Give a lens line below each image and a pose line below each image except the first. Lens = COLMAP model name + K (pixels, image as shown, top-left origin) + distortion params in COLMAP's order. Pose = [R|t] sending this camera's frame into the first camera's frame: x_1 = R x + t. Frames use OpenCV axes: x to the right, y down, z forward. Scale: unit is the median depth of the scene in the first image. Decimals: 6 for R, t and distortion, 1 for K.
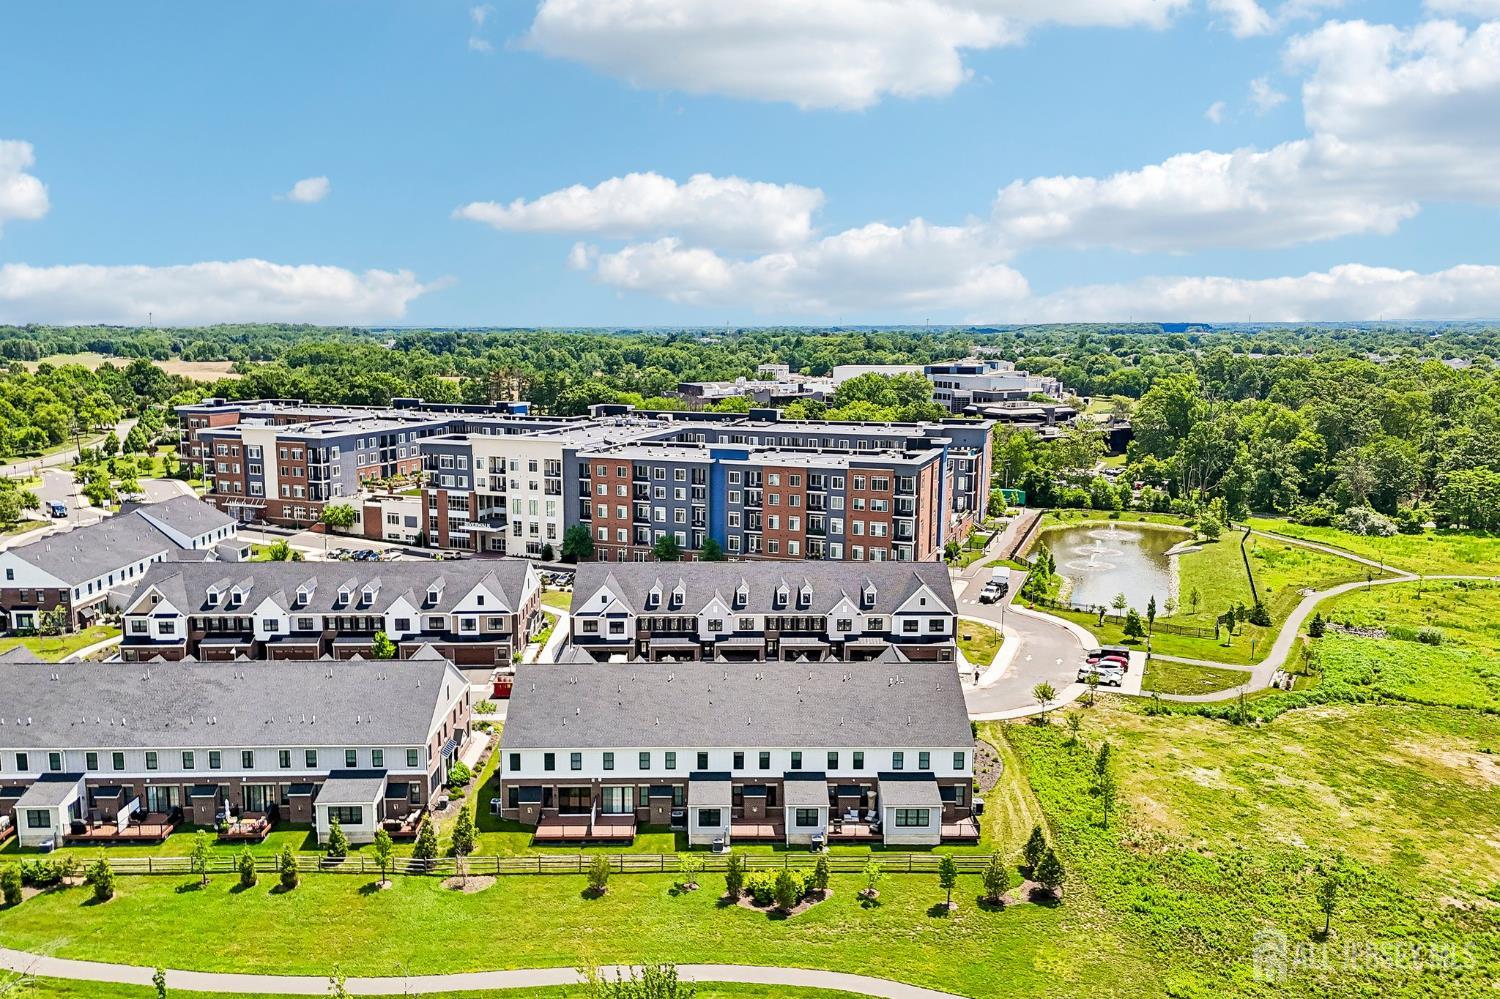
lens RADIAL K [[1092.9, 0, 723.5], [0, 1092.9, 502.5], [0, 0, 1]] dist [0.091461, -0.099036]
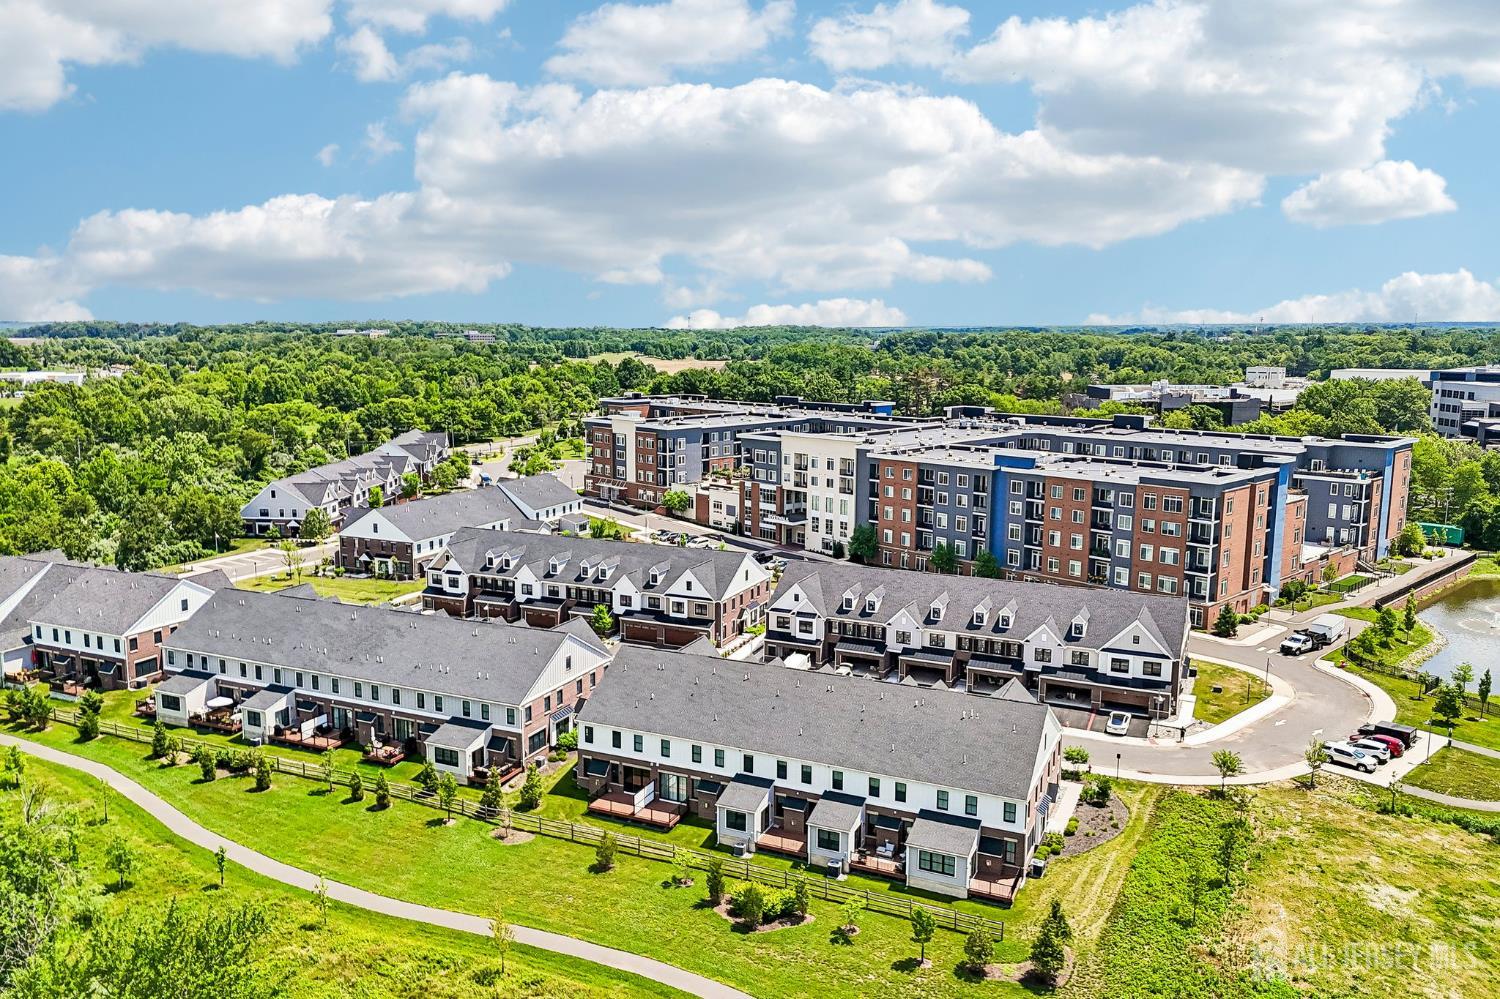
lens RADIAL K [[1092.9, 0, 723.5], [0, 1092.9, 502.5], [0, 0, 1]] dist [0.091461, -0.099036]
pose [[0.902076, 0.067557, -0.426257, 0.194768], [-0.067506, 0.997602, 0.015247, -0.007532], [0.426265, 0.015021, 0.904474, 0.046562]]
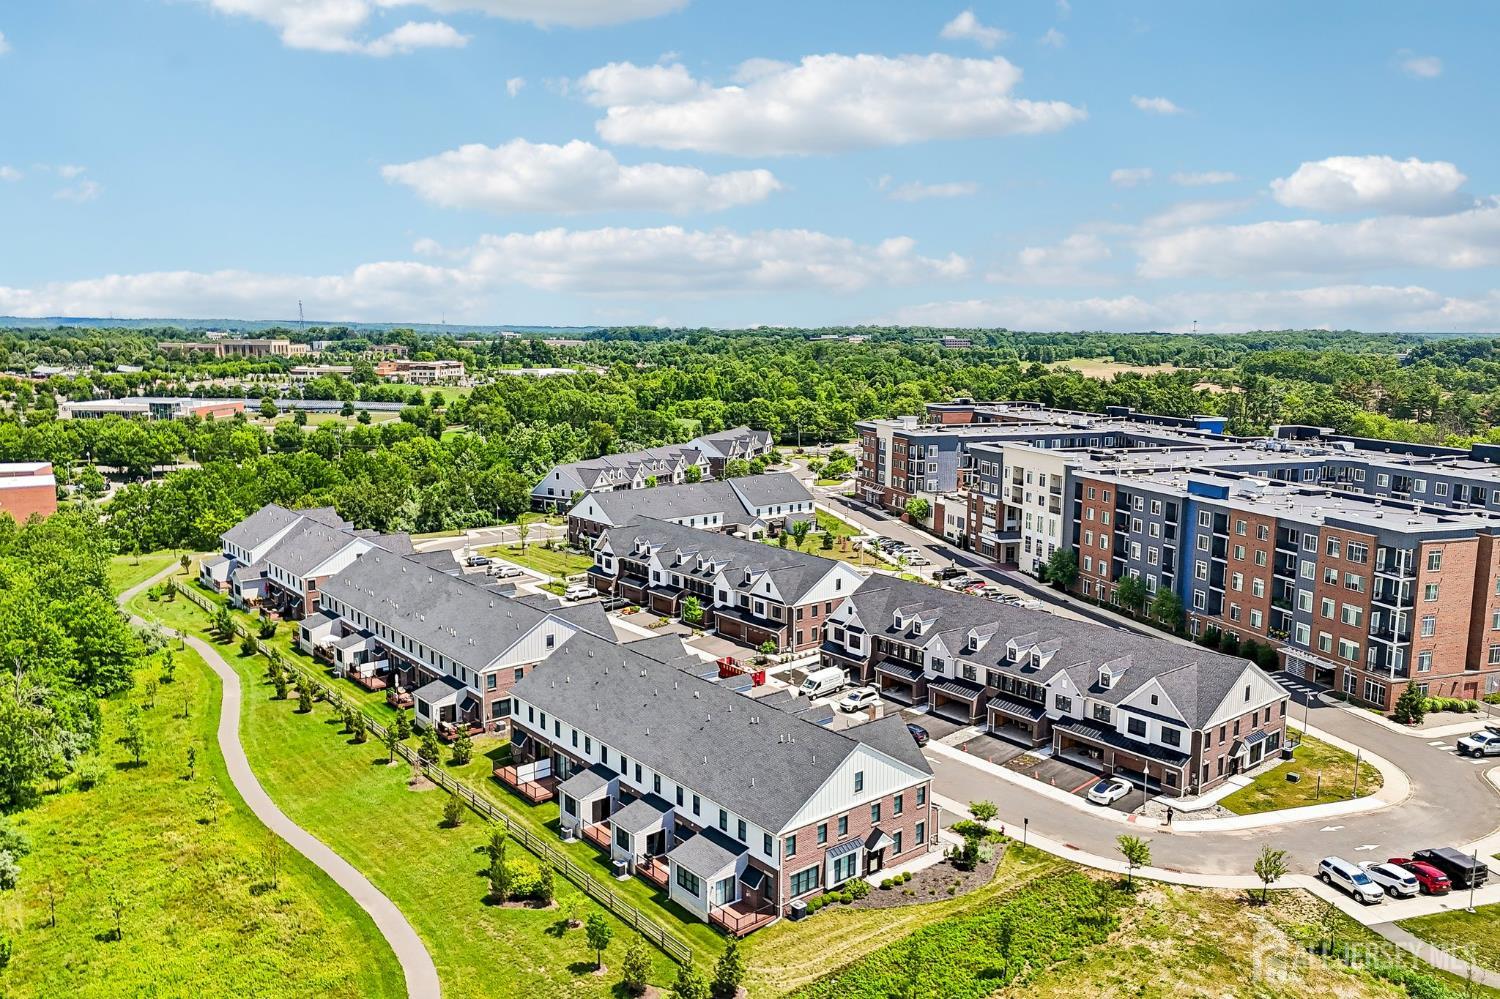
lens RADIAL K [[1083.4, 0, 744.2], [0, 1083.4, 501.8], [0, 0, 1]] dist [0.083223, -0.084374]
pose [[0.641586, 0.124571, -0.756869, 0.424501], [-0.129022, 0.990192, 0.053604, -0.036588], [0.756123, 0.063261, 0.651365, 0.223459]]
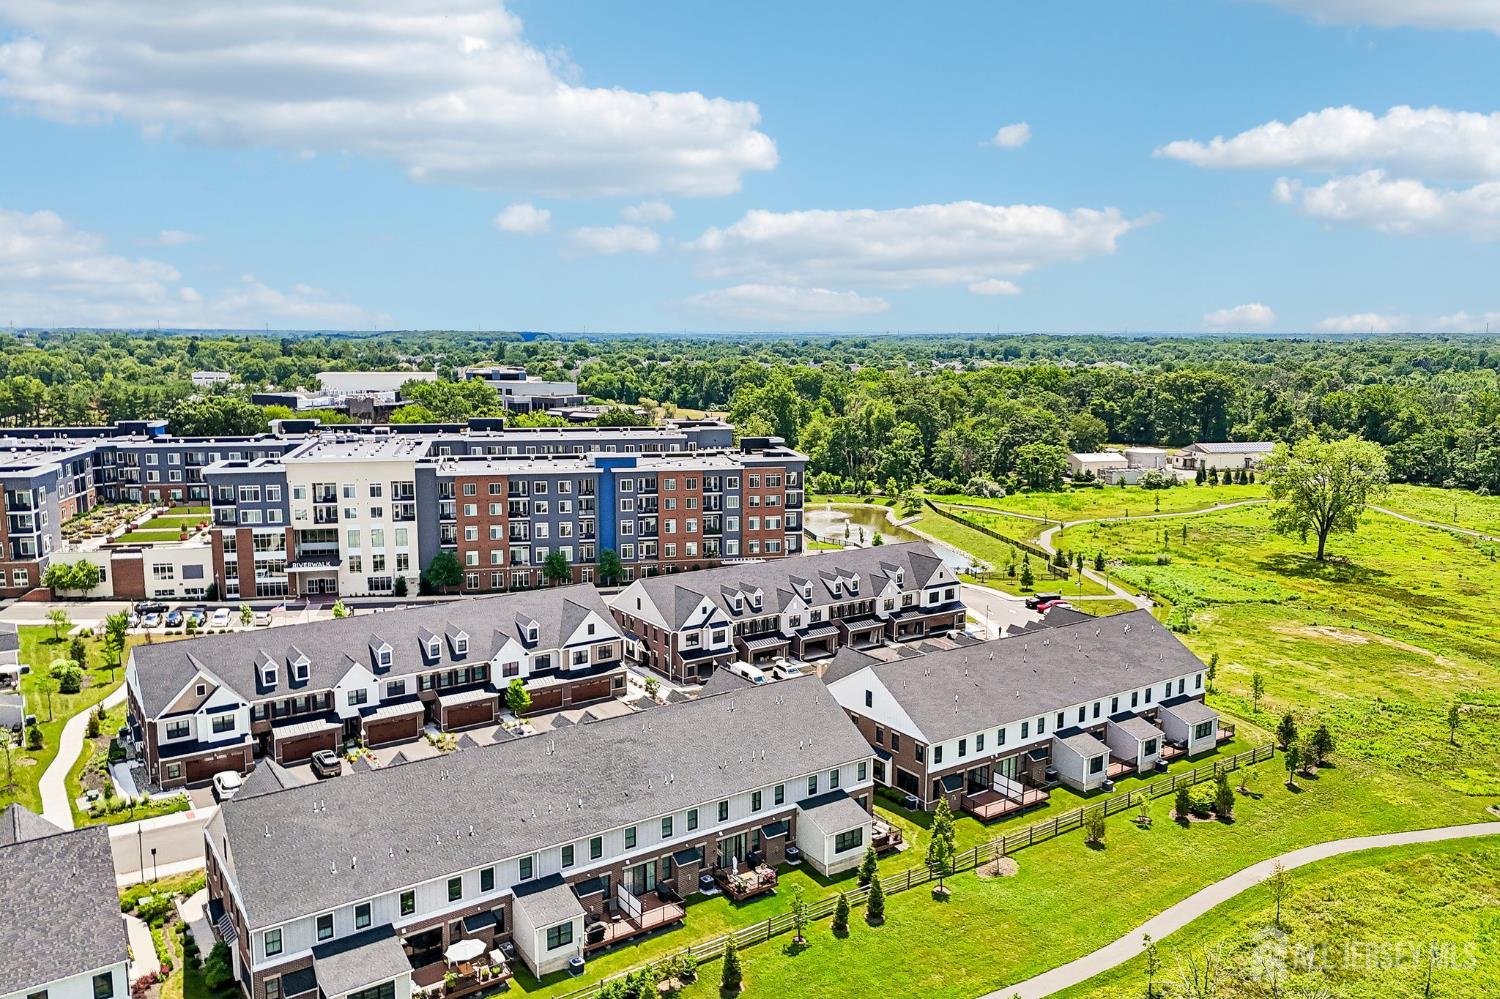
lens RADIAL K [[1083.4, 0, 744.2], [0, 1083.4, 501.8], [0, 0, 1]] dist [0.083223, -0.084374]
pose [[0.828997, -0.079664, 0.553550, -0.470771], [0.082630, 0.996387, 0.019648, -0.019534], [-0.553115, 0.029451, 0.832584, 0.126742]]
